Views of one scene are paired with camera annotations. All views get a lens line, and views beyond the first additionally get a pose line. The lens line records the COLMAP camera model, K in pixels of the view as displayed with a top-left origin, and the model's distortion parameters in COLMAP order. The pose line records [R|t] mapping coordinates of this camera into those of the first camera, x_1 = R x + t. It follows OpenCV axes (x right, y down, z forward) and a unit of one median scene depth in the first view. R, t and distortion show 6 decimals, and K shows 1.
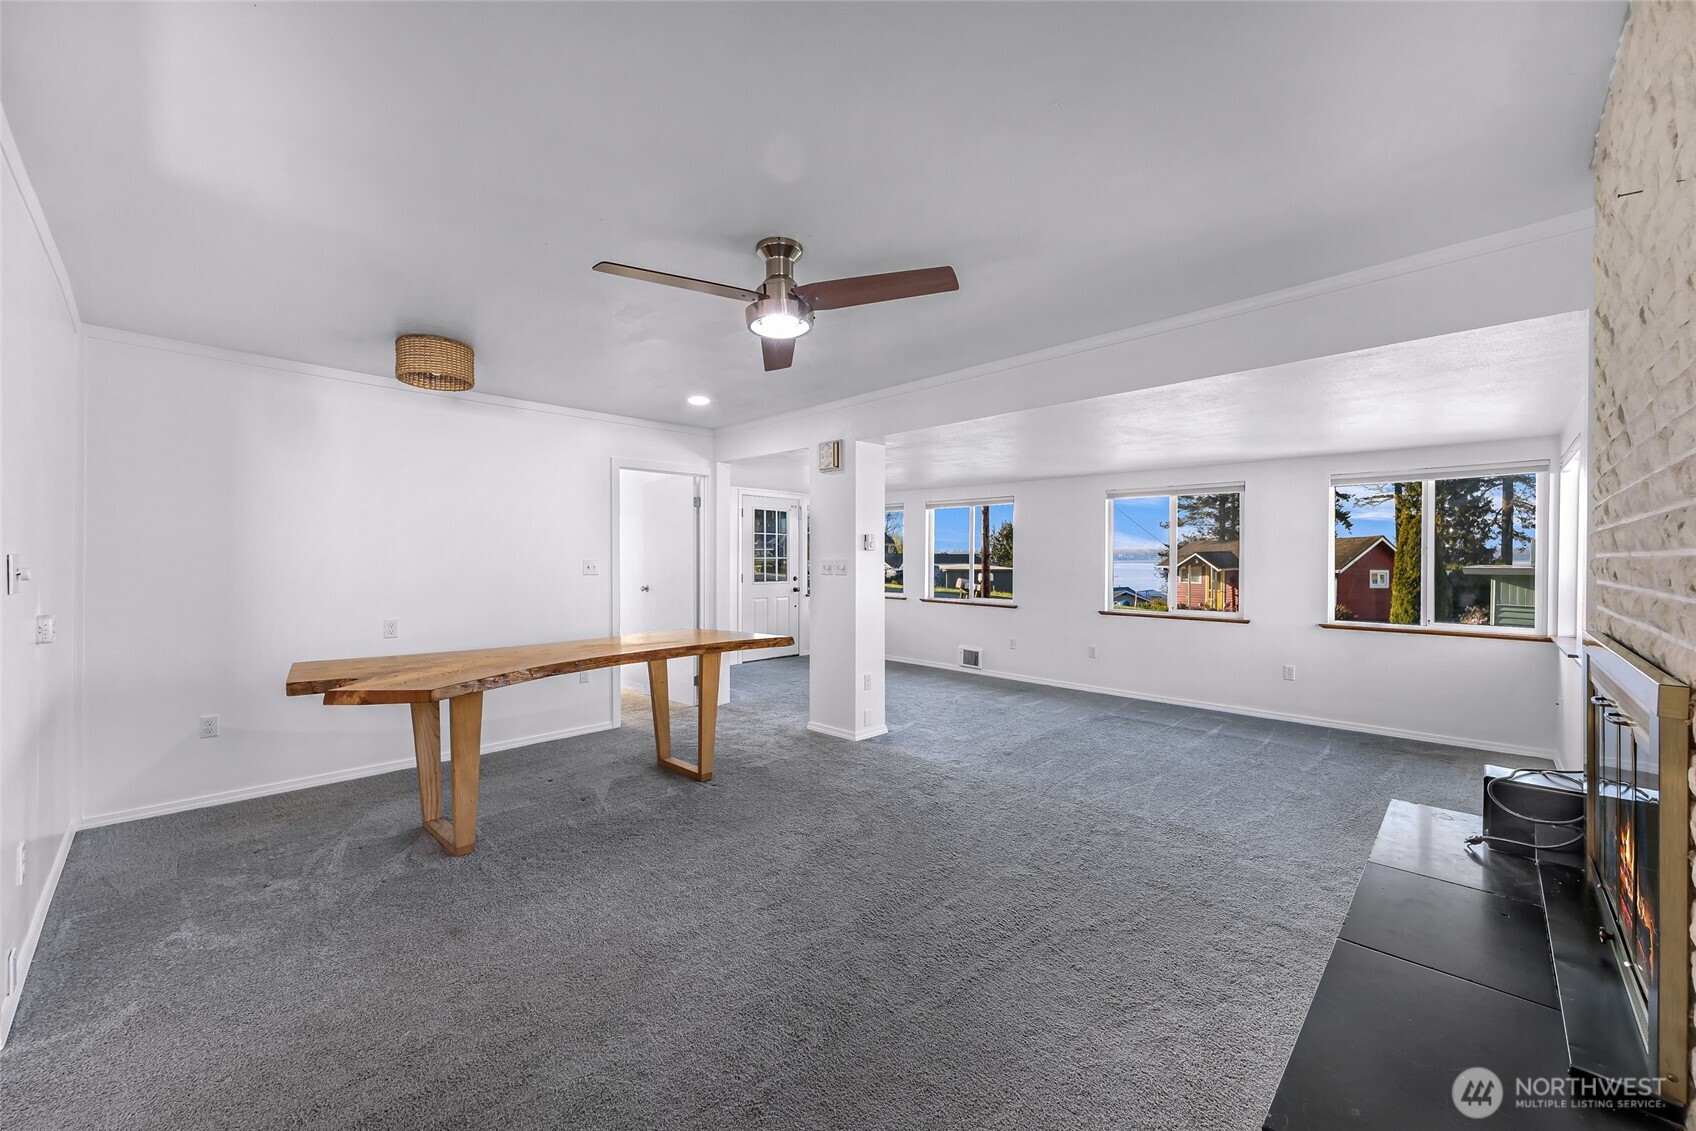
lens RADIAL K [[641.3, 0, 848.0], [0, 641.3, 565.5], [0, 0, 1]] dist [0.001077, 0.000103]
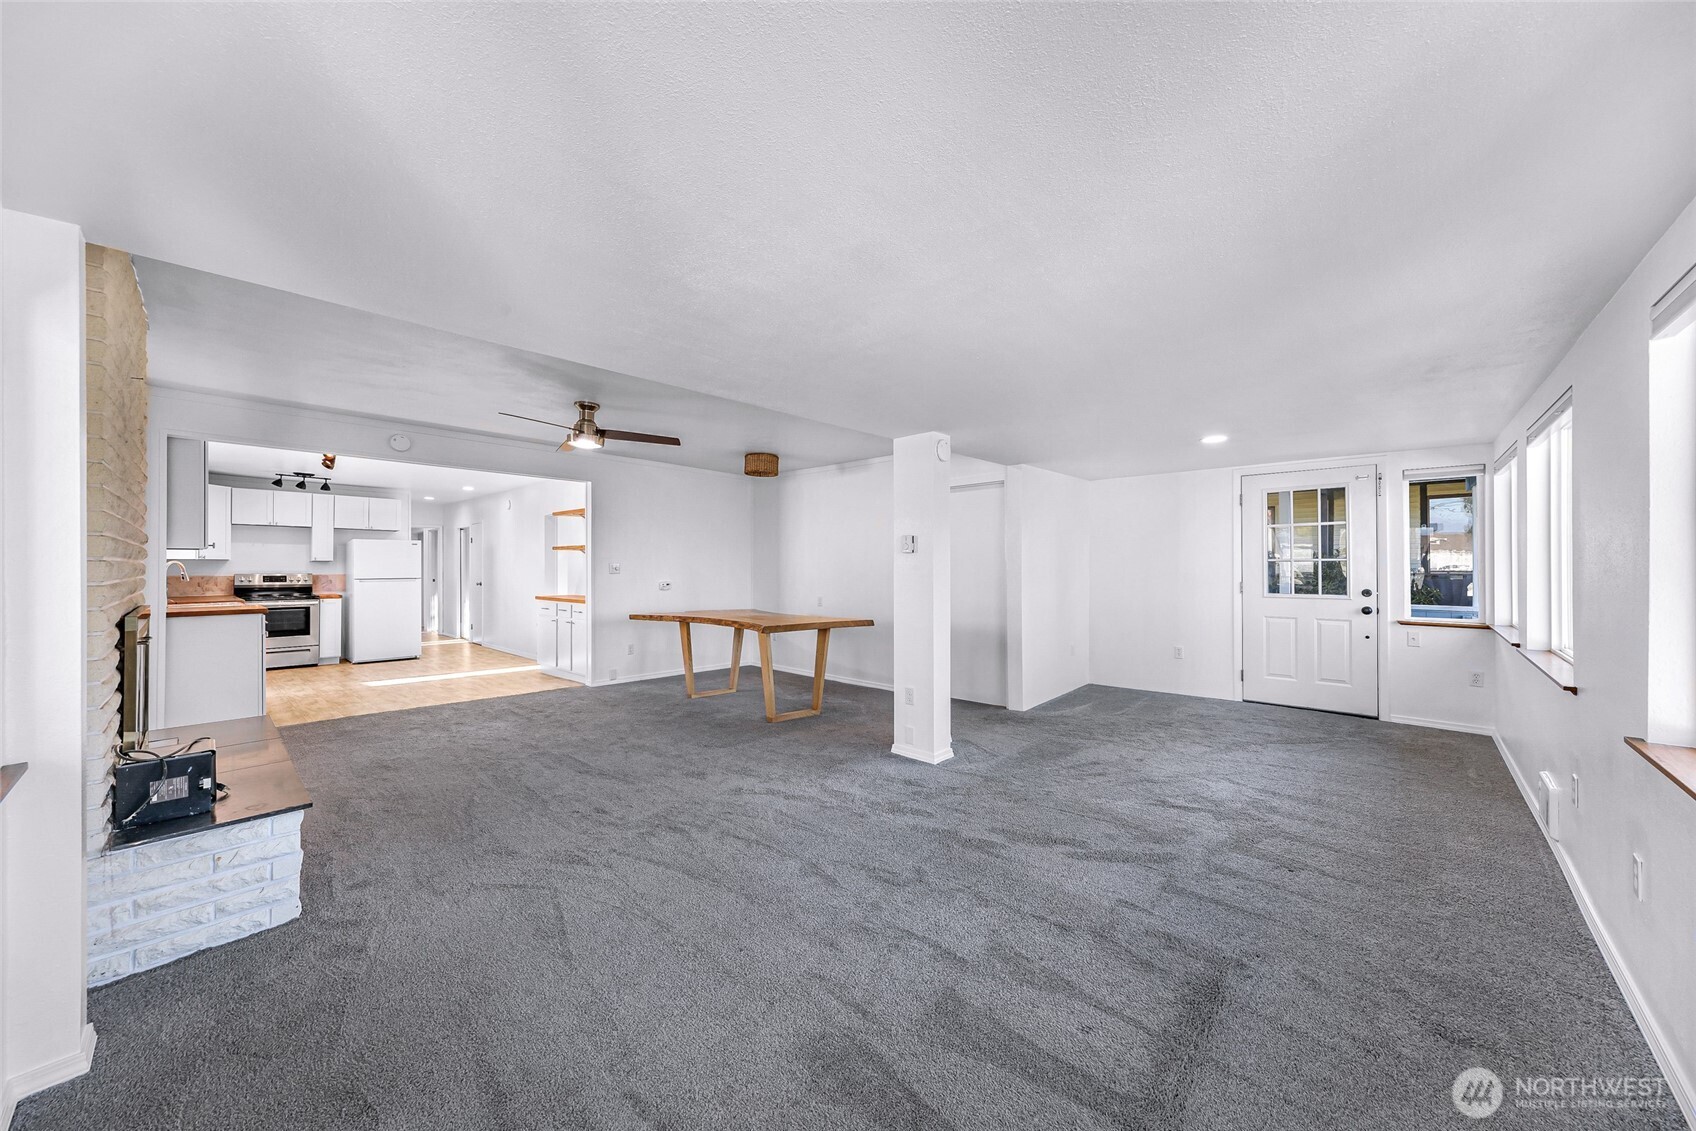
lens RADIAL K [[604.0, 0, 848.0], [0, 604.0, 565.5], [0, 0, 1]] dist [0.000086, 0.000081]
pose [[0.022520, -0.001226, -0.999746, 0.885700], [-0.006765, 0.999976, -0.001379, -0.002077], [0.999723, 0.006794, 0.022512, 0.891735]]
